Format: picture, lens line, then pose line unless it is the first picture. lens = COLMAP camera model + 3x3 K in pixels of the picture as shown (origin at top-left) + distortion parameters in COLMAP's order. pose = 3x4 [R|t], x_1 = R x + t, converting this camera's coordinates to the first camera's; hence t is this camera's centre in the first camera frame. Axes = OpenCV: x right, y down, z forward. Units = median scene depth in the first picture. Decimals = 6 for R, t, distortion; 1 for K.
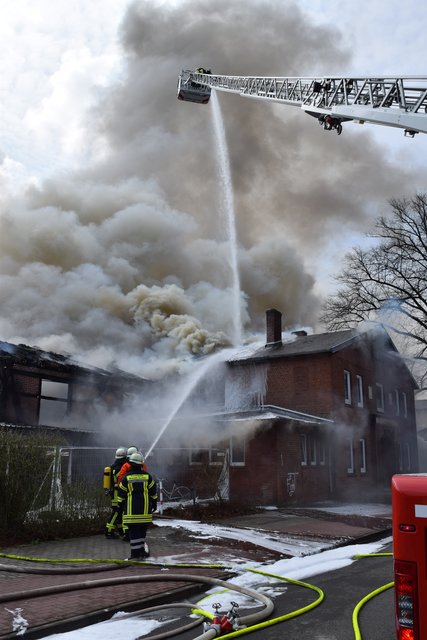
lens RADIAL K [[574.0, 0, 213.5], [0, 574.0, 320.0], [0, 0, 1]] dist [-0.067546, 0.010663]
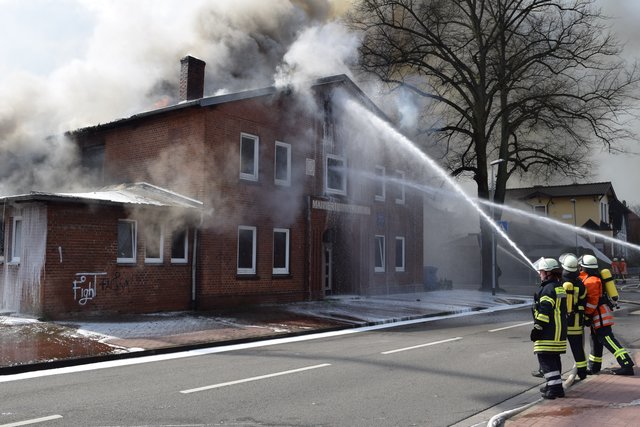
lens RADIAL K [[621.3, 0, 323.2], [0, 621.3, 206.7], [0, 0, 1]] dist [-0.058502, -0.003159]
pose [[0.997006, -0.002699, -0.077273, 0.748641], [0.014808, 0.987557, 0.156565, 0.112905], [0.075889, -0.157241, 0.984640, 0.444628]]
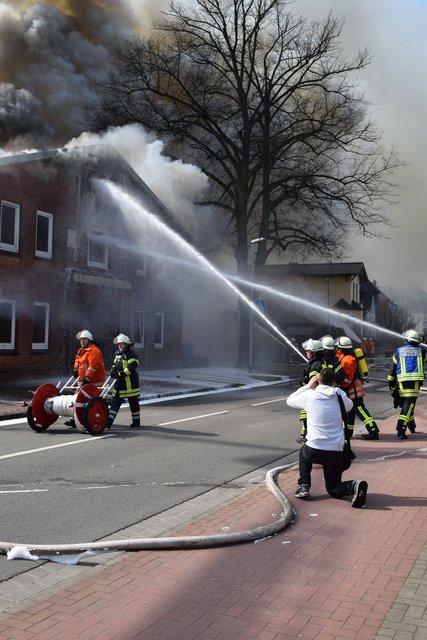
lens RADIAL K [[666.7, 0, 213.5], [0, 666.7, 320.0], [0, 0, 1]] dist [-0.046538, -0.011947]
pose [[0.989354, 0.021372, 0.143952, 0.704020], [-0.052272, 0.975336, 0.214445, 0.085336], [-0.135819, -0.219687, 0.966070, 0.347172]]
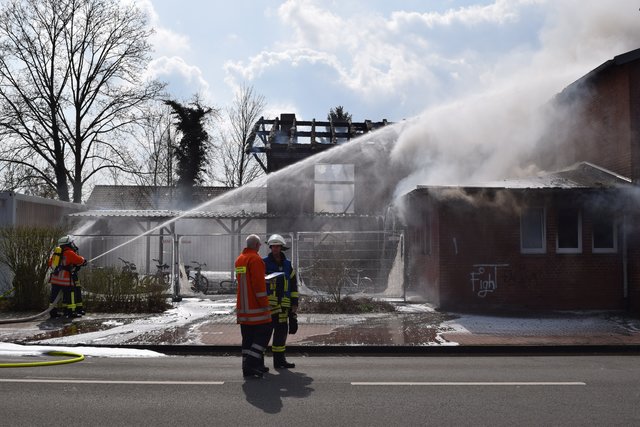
lens RADIAL K [[677.9, 0, 320.0], [0, 677.9, 213.5], [0, 0, 1]] dist [-0.058795, -0.002183]
pose [[0.557325, -0.046920, -0.828967, 1.070260], [0.202187, 0.976017, 0.080689, 0.161948], [0.805301, -0.212577, 0.553446, 0.634034]]
